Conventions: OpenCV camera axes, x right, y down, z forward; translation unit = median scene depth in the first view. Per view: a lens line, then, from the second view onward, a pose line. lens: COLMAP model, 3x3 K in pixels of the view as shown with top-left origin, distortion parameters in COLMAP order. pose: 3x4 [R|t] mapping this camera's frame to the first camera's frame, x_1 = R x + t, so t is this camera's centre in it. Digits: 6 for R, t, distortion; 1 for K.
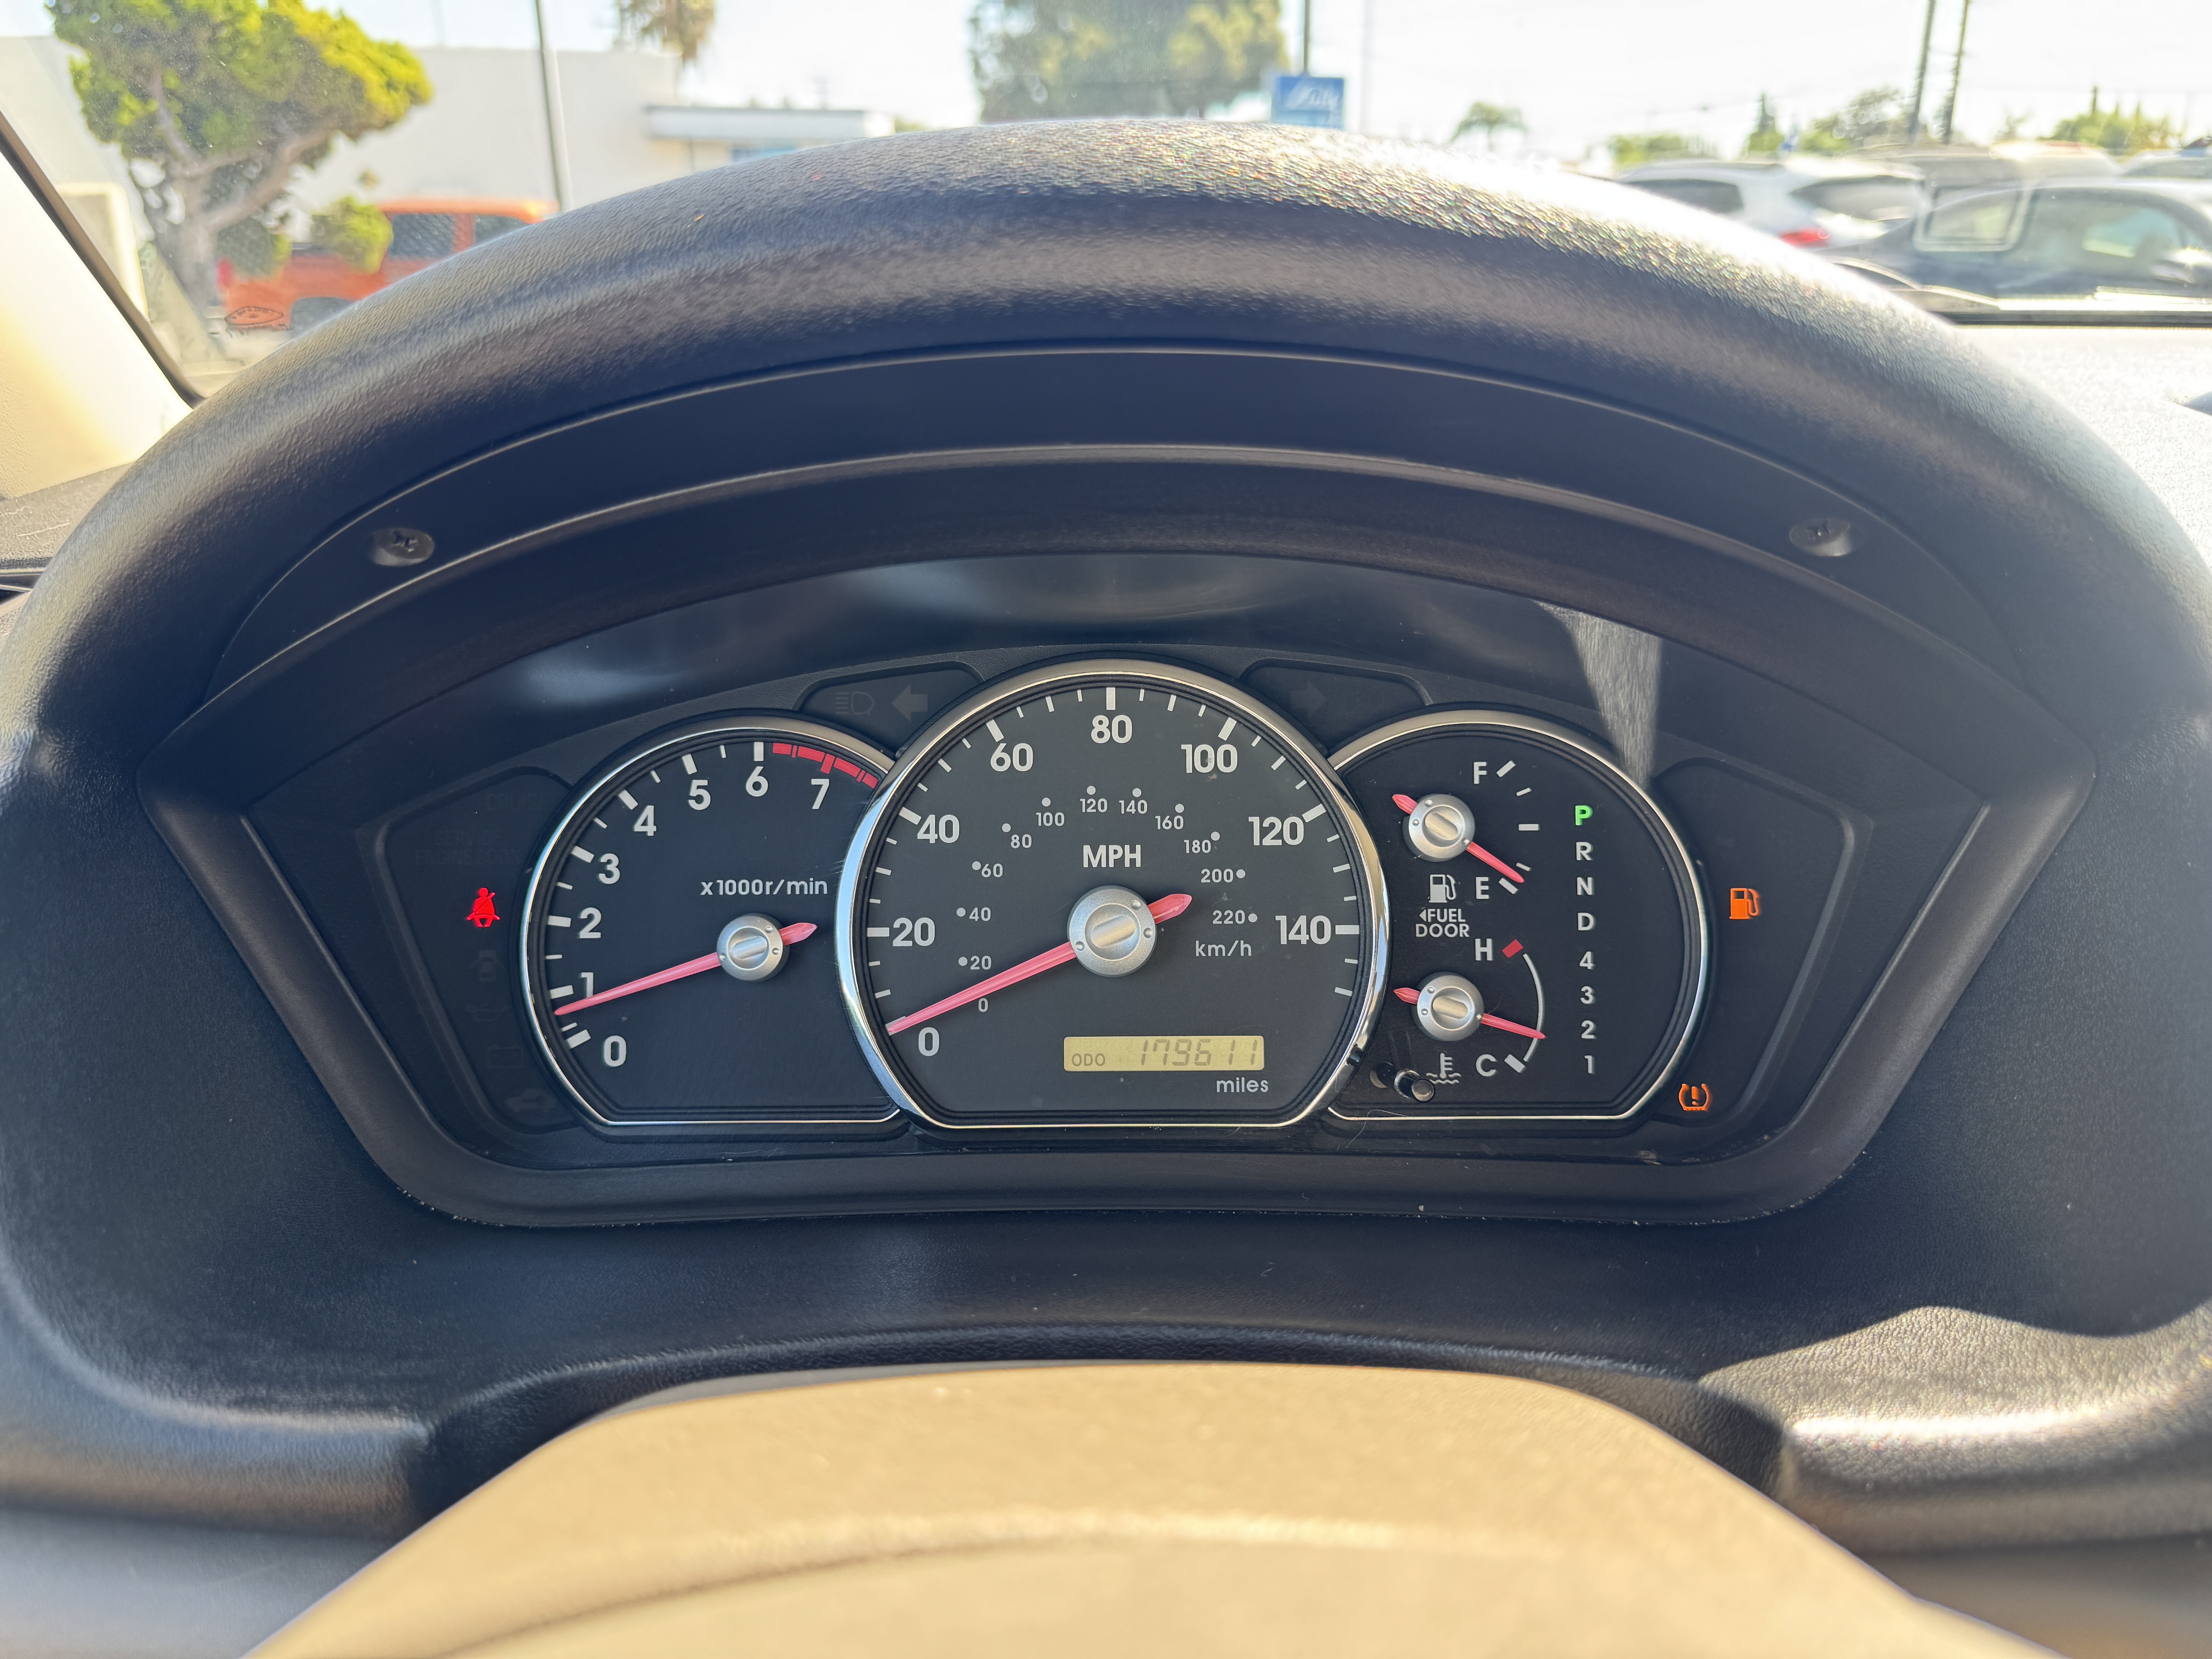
lens RADIAL K [[1598.0, 0, 1106.0], [0, 1598.0, 829.5], [0, 0, 1]] dist [0.031627, -0.035699]
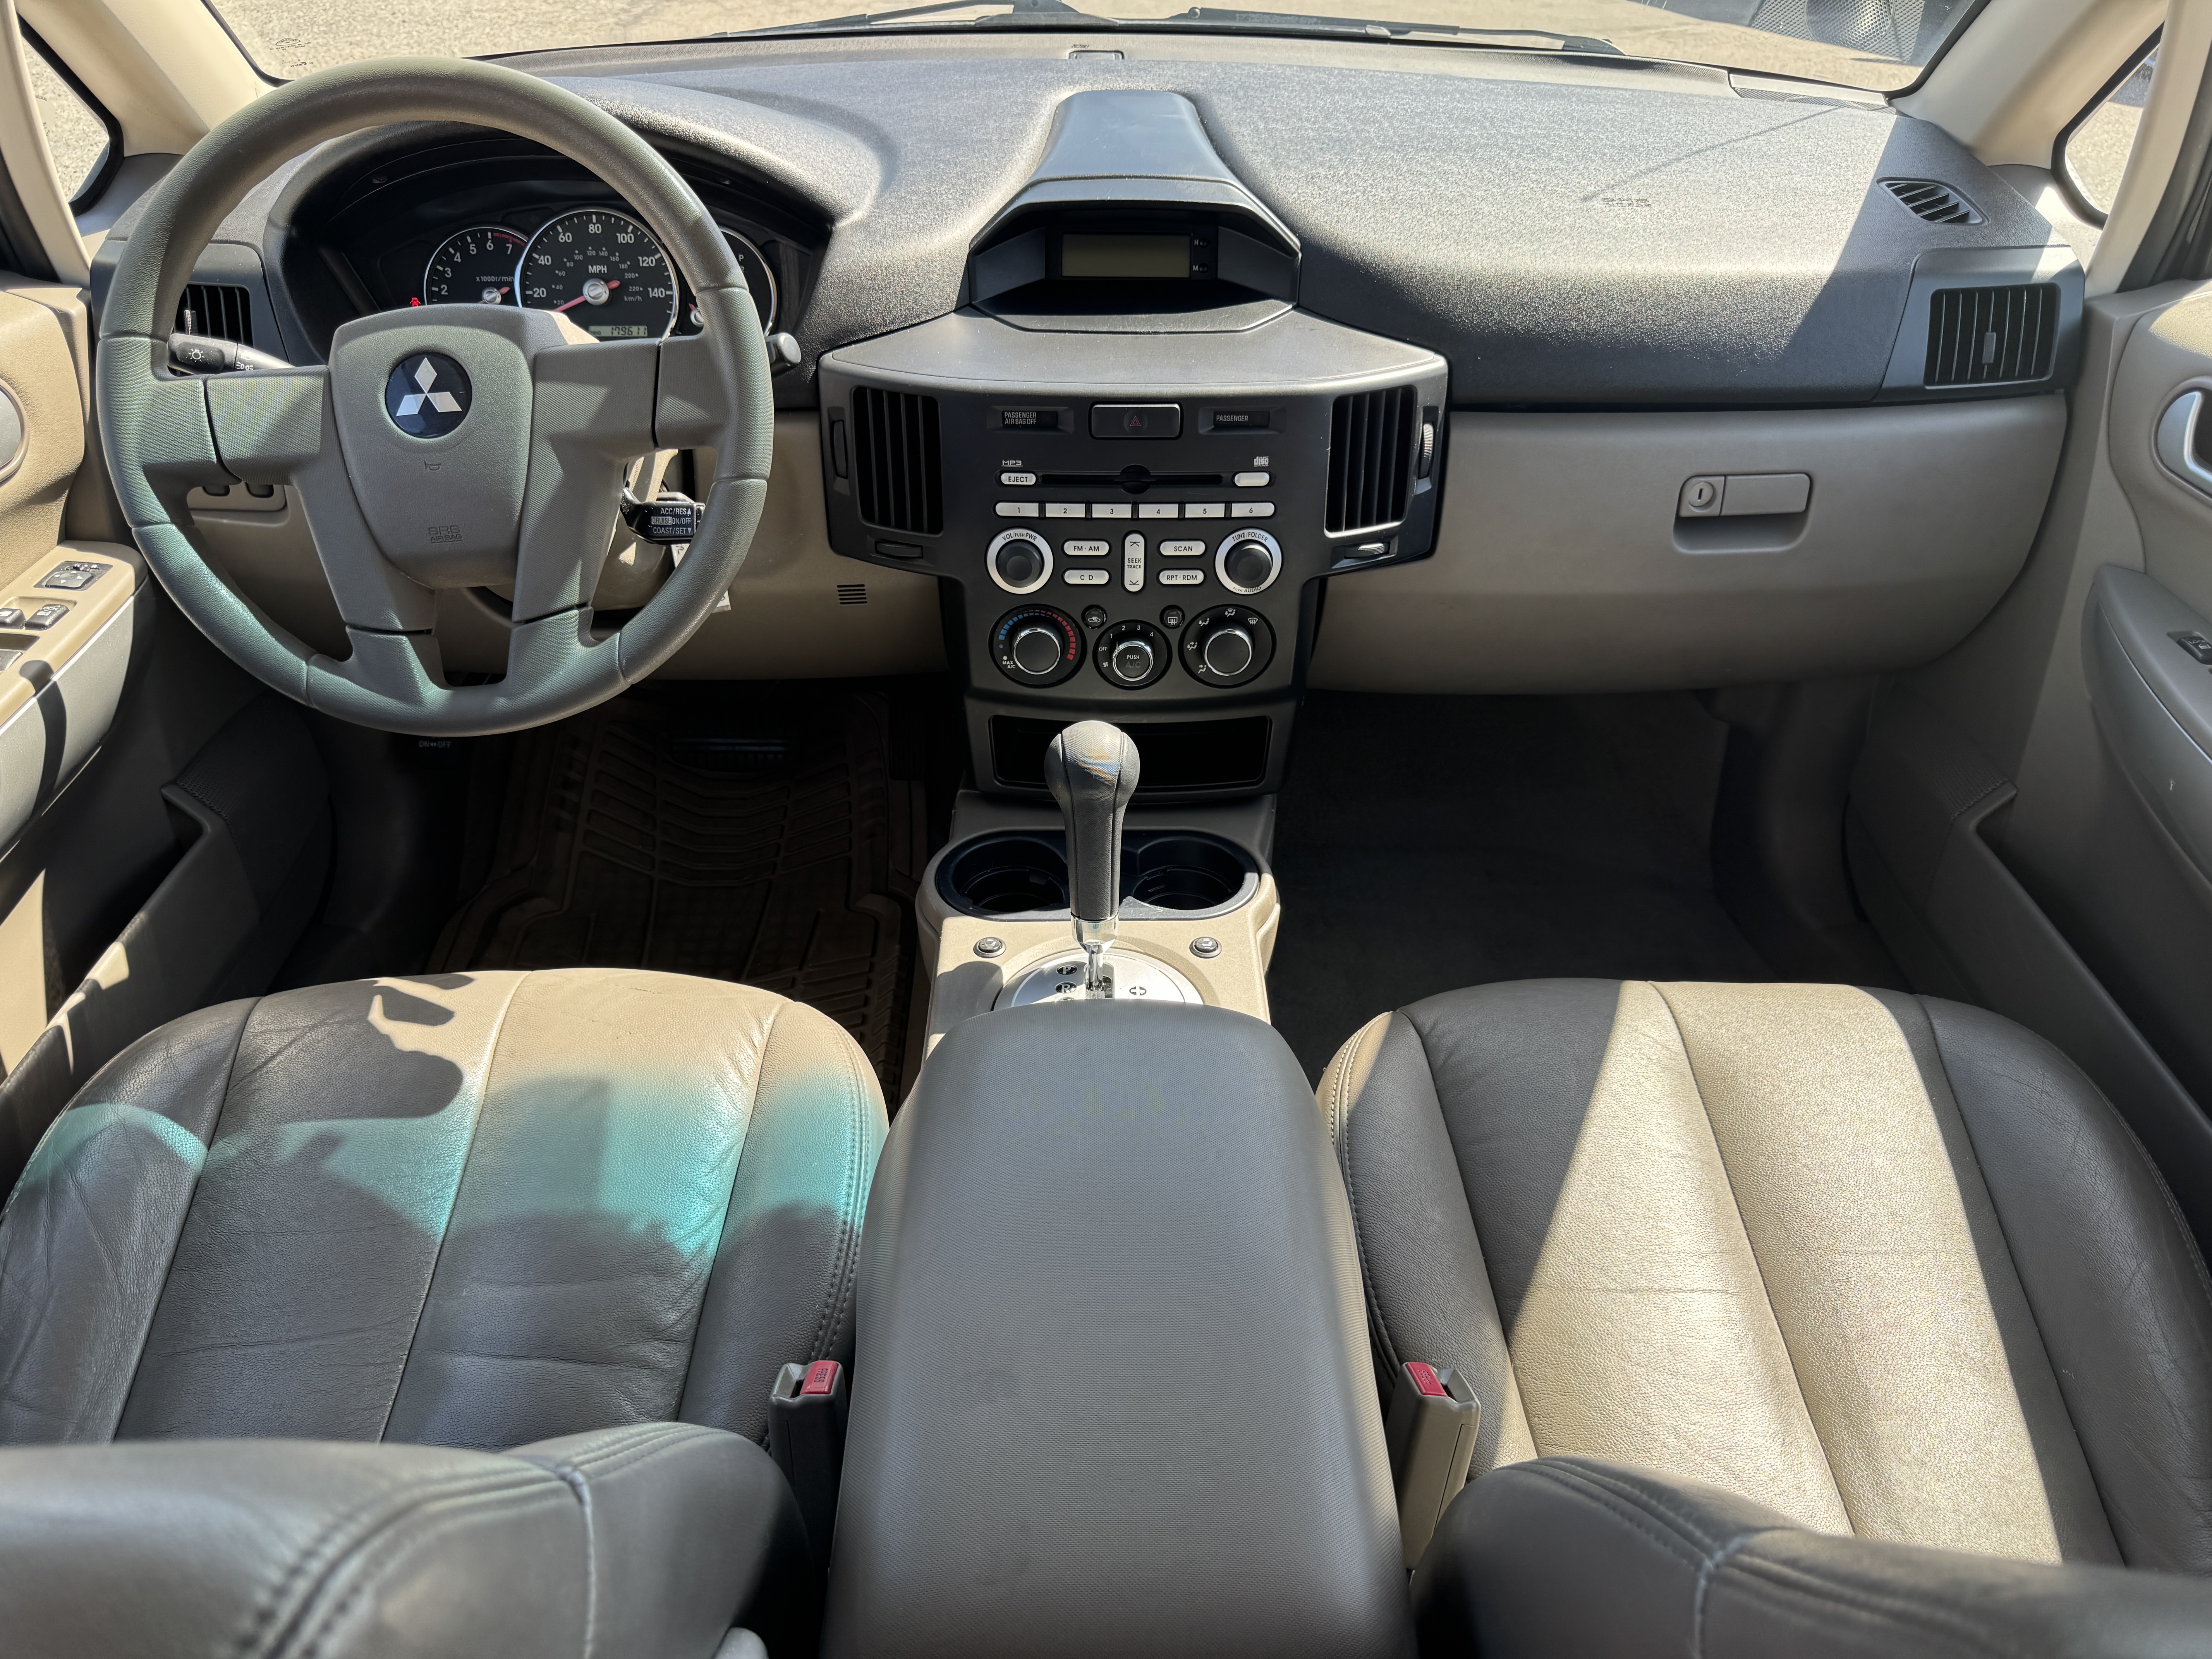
lens RADIAL K [[1598.0, 0, 1106.0], [0, 1598.0, 829.5], [0, 0, 1]] dist [0.031627, -0.035699]
pose [[0.999991, 0.003772, 0.001673, 1.063955], [-0.004088, 0.960908, 0.276837, 0.208113], [-0.000564, -0.276842, 0.960915, -2.550240]]
